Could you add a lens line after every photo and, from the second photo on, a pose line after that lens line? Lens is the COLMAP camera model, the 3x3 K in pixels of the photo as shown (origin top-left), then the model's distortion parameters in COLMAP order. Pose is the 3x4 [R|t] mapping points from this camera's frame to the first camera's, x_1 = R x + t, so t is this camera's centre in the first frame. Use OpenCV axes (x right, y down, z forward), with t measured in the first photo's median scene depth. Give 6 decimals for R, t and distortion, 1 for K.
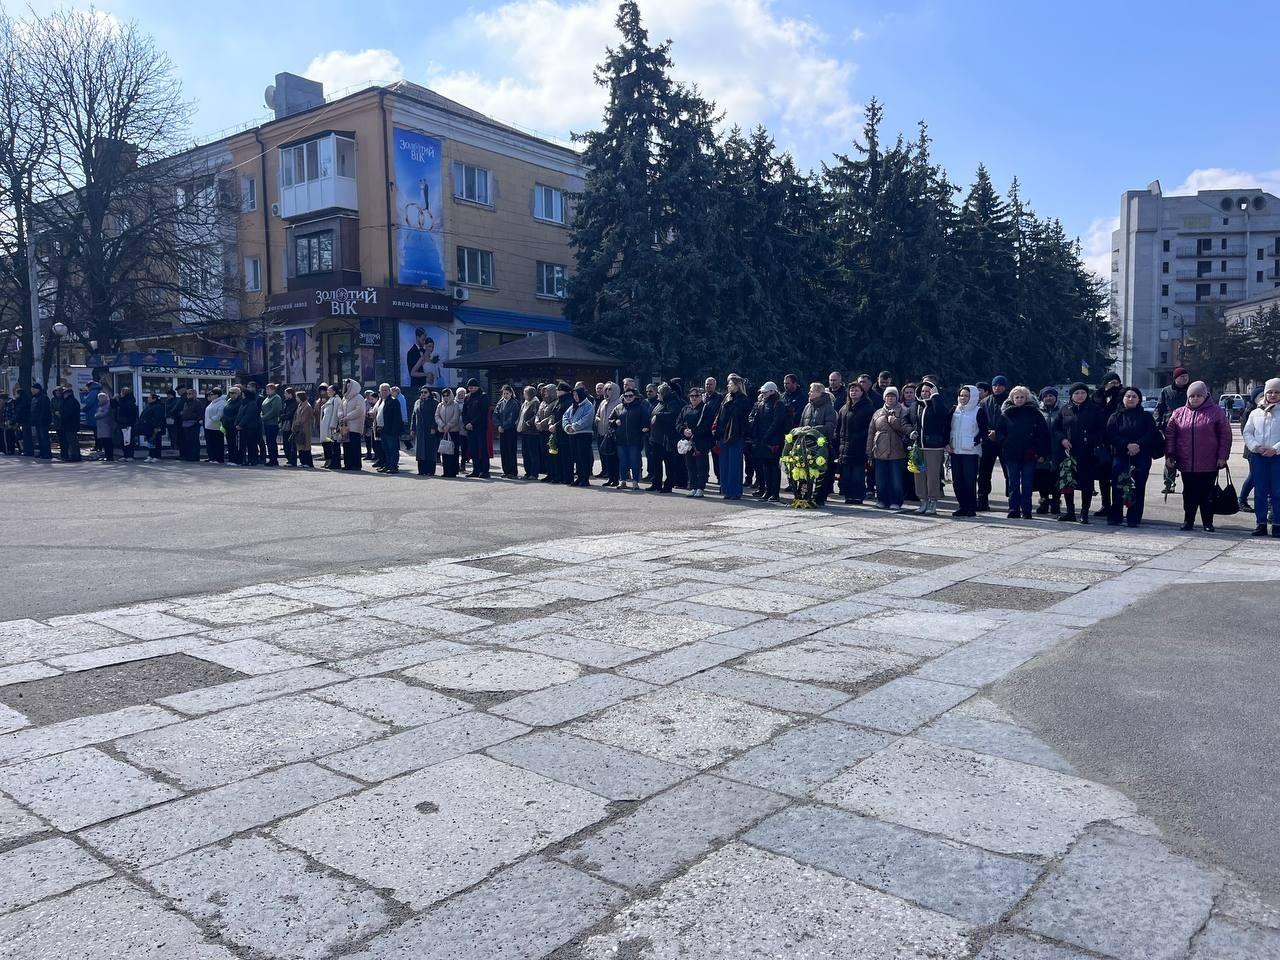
lens RADIAL K [[950.0, 0, 644.2], [0, 950.0, 474.5], [0, 0, 1]] dist [0.054805, -0.086328]
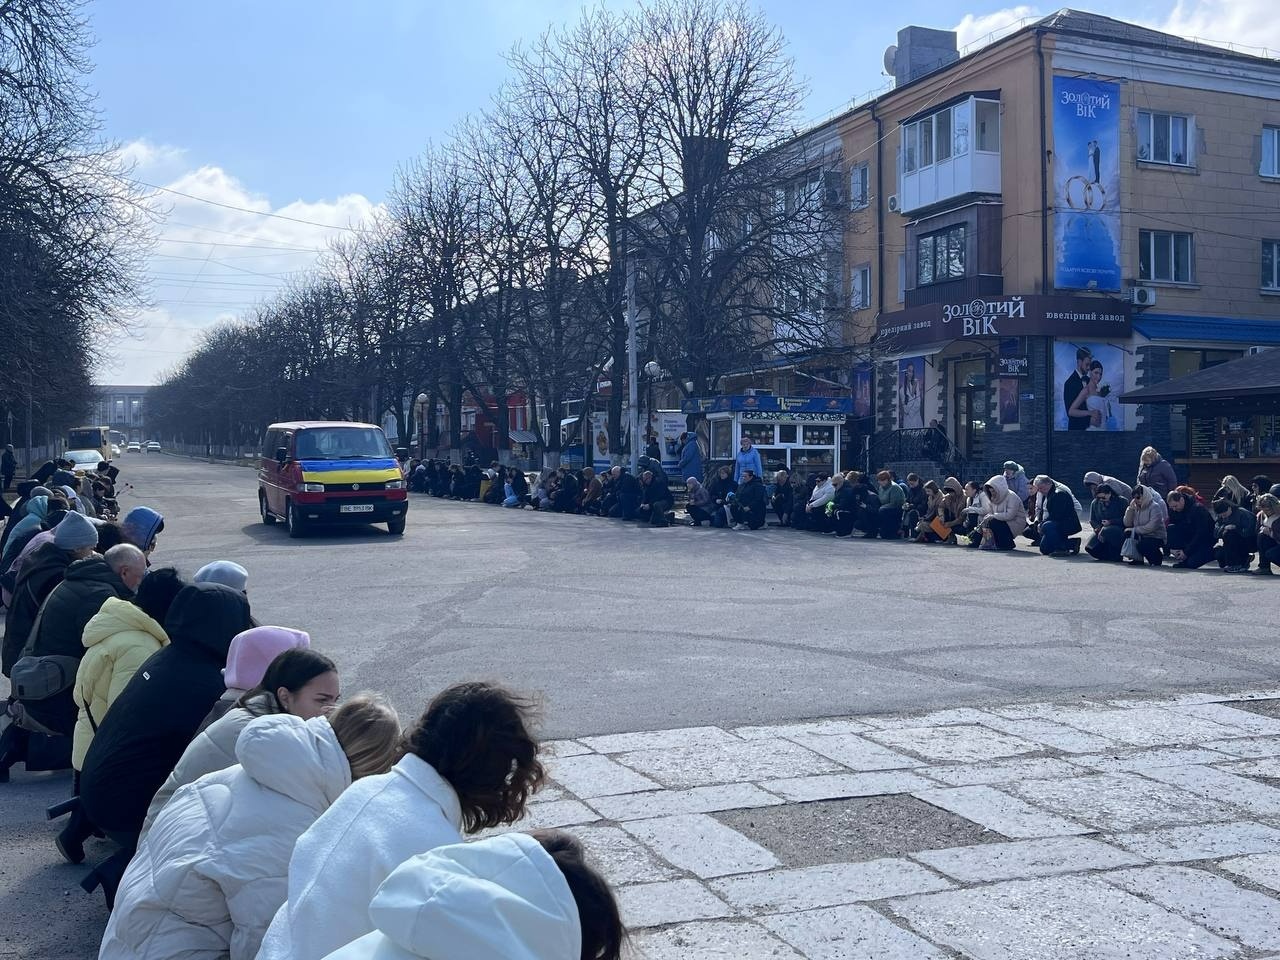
lens RADIAL K [[1331.2, 0, 640.5], [0, 1331.2, 467.9], [0, 0, 1]] dist [0.016198, -0.001911]
pose [[0.863636, 0.005668, -0.504083, -0.020323], [-0.035766, 0.998106, -0.050054, -0.003700], [0.502845, 0.061258, 0.862203, -0.015098]]
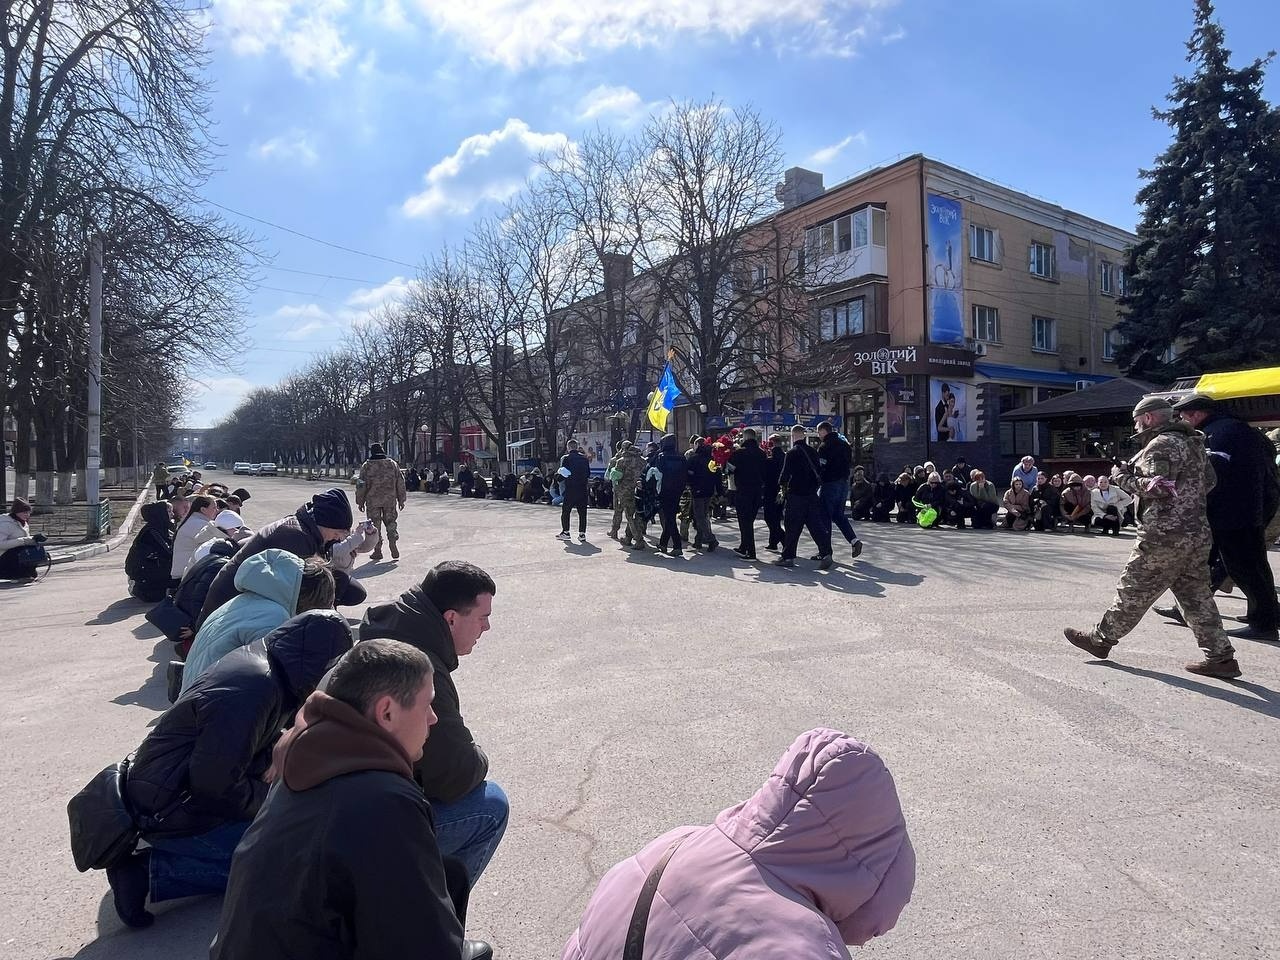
lens RADIAL K [[721.1, 0, 640.0], [0, 721.1, 480.0], [0, 0, 1]] dist [-0.001954, -0.002346]
pose [[0.944538, -0.008208, -0.328300, -0.308351], [-0.006341, 0.999045, -0.043221, -0.016244], [0.328342, 0.042906, 0.943584, 0.176973]]
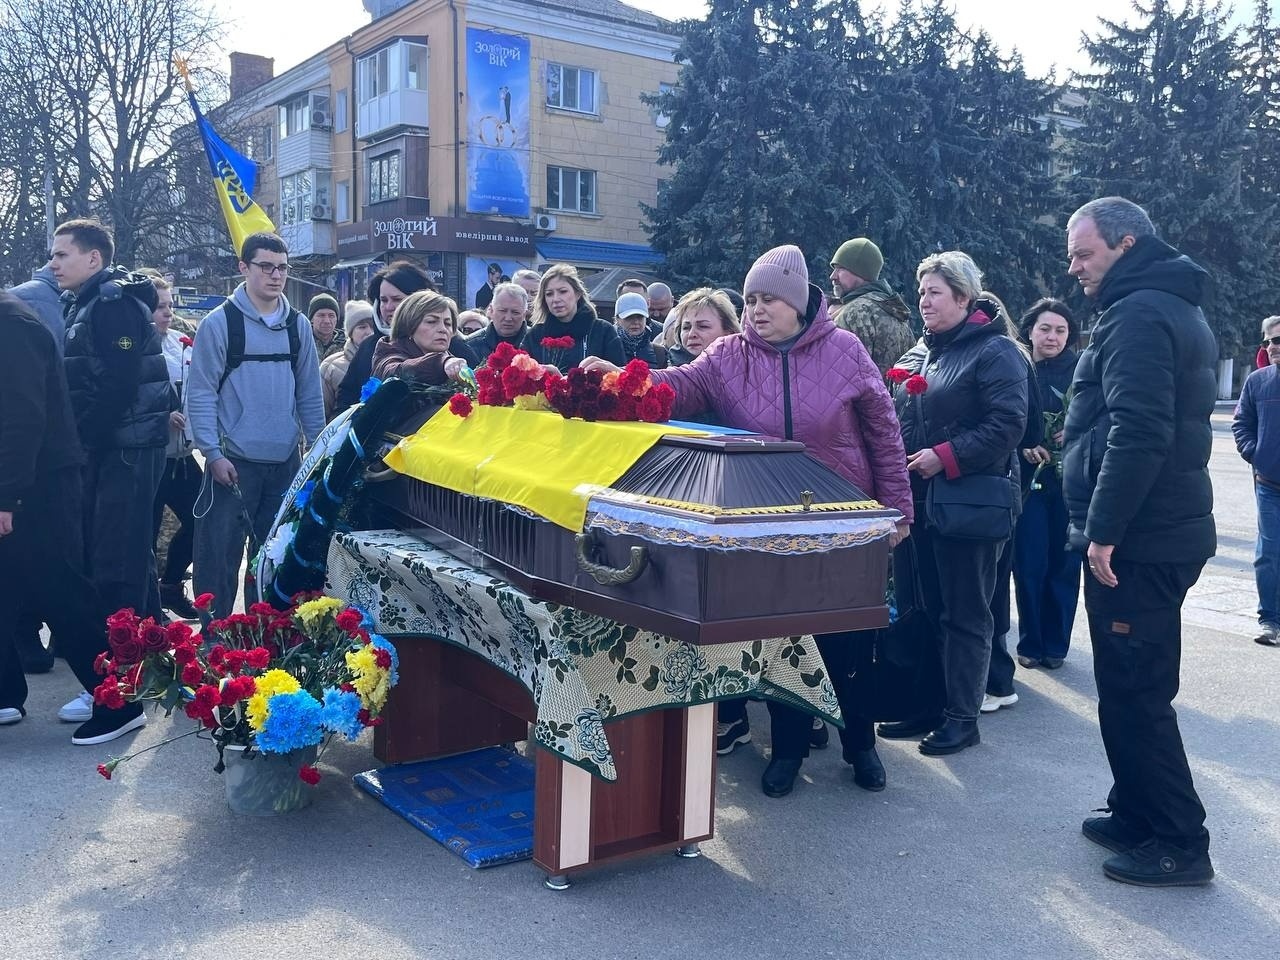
lens RADIAL K [[1233.1, 0, 625.5], [0, 1233.1, 456.2], [0, 0, 1]] dist [0.043449, -0.057926]
pose [[0.948621, 0.048109, -0.312737, 0.239380], [-0.046462, 0.998839, 0.012718, -0.002956], [0.312986, 0.002466, 0.949755, -0.001919]]
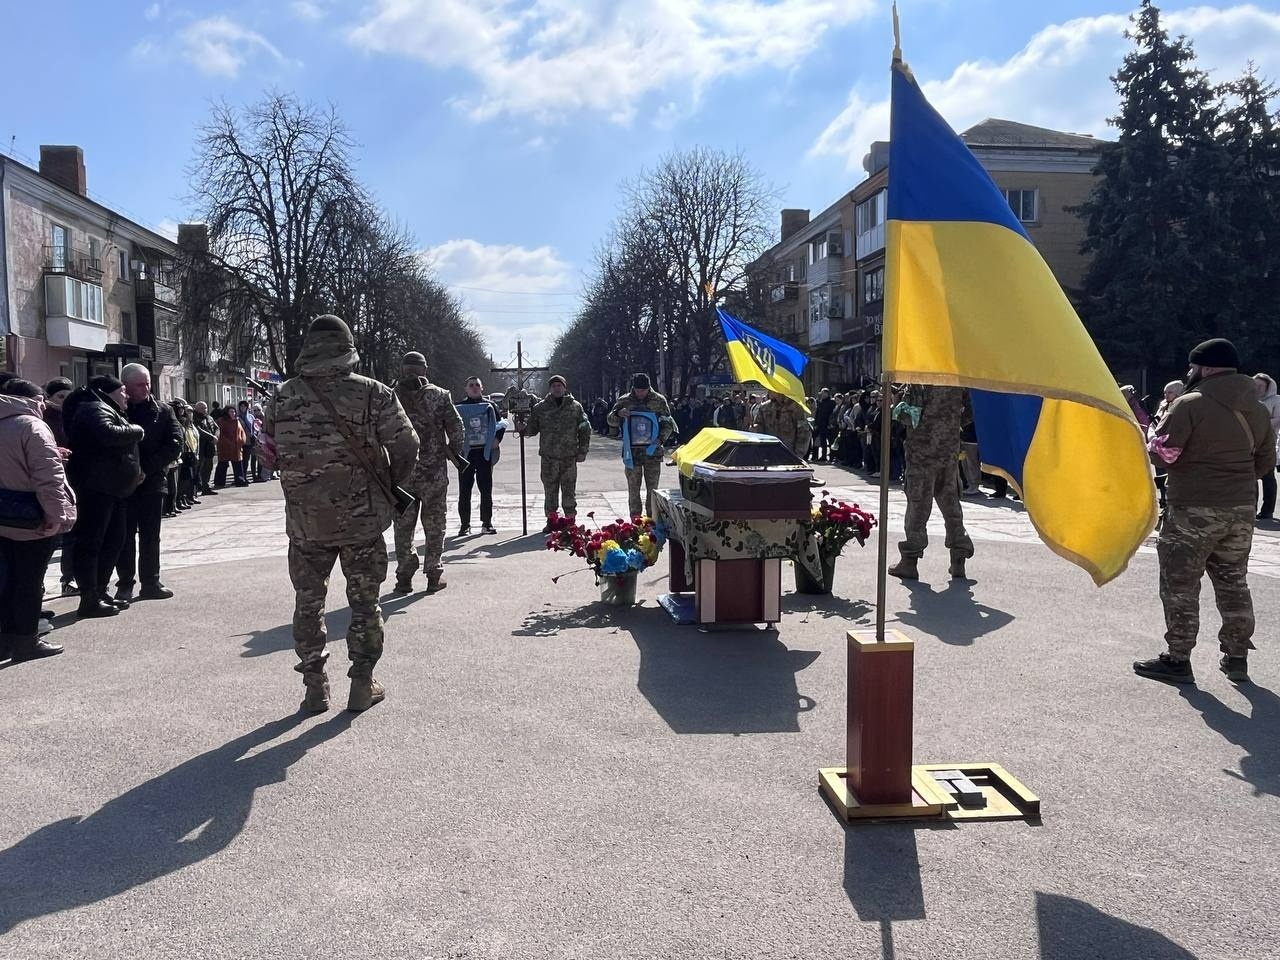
lens RADIAL K [[892.6, 0, 642.6], [0, 892.6, 486.0], [0, 0, 1]] dist [0.003384, -0.009754]
pose [[0.694282, 0.054963, -0.717601, 0.313613], [-0.040533, 0.998483, 0.037261, -0.000557], [0.718561, 0.003217, 0.695457, -0.033681]]
